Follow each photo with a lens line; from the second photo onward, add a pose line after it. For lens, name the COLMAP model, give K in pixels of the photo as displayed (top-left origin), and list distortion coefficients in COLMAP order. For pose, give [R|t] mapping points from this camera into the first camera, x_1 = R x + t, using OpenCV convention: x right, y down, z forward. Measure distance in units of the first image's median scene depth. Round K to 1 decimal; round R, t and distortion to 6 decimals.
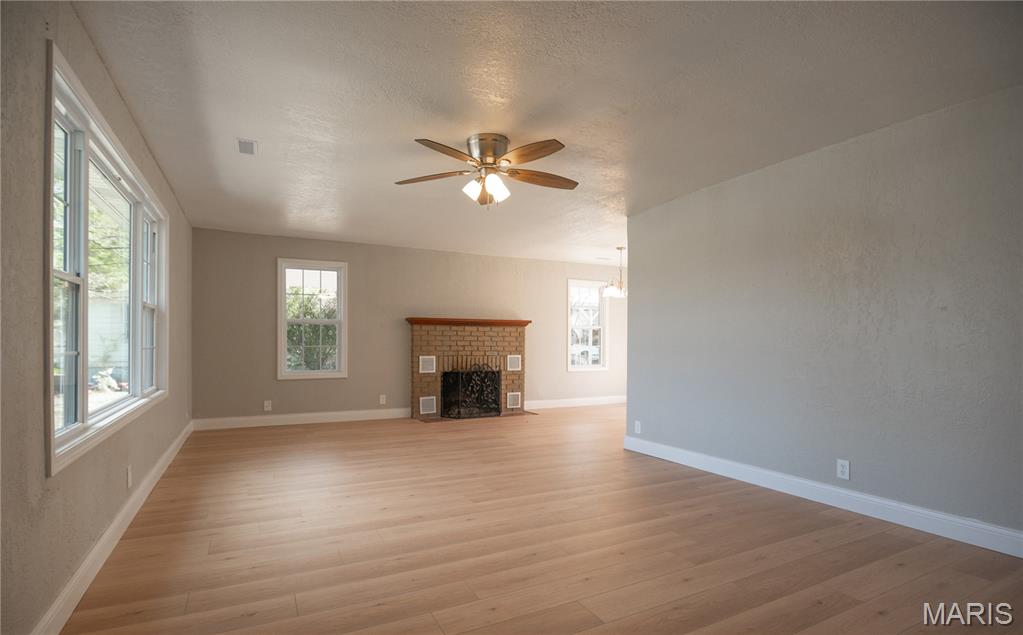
lens RADIAL K [[508.0, 0, 512.2], [0, 508.0, 338.4], [0, 0, 1]] dist [0.001354, 0.000037]
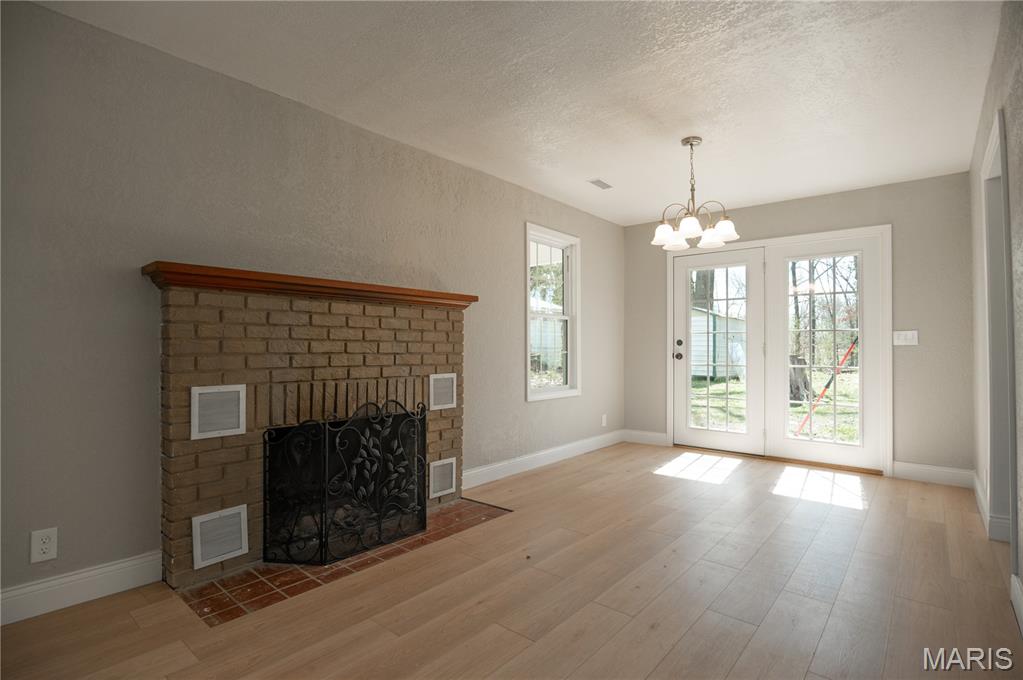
lens RADIAL K [[499.5, 0, 508.4], [0, 499.5, 340.8], [0, 0, 1]] dist [-0.022326, 0.000007]
pose [[0.929424, 0.000474, 0.369014, -0.108610], [0.001788, 0.999982, -0.005787, 0.007691], [-0.369010, 0.006039, 0.929406, 0.617822]]
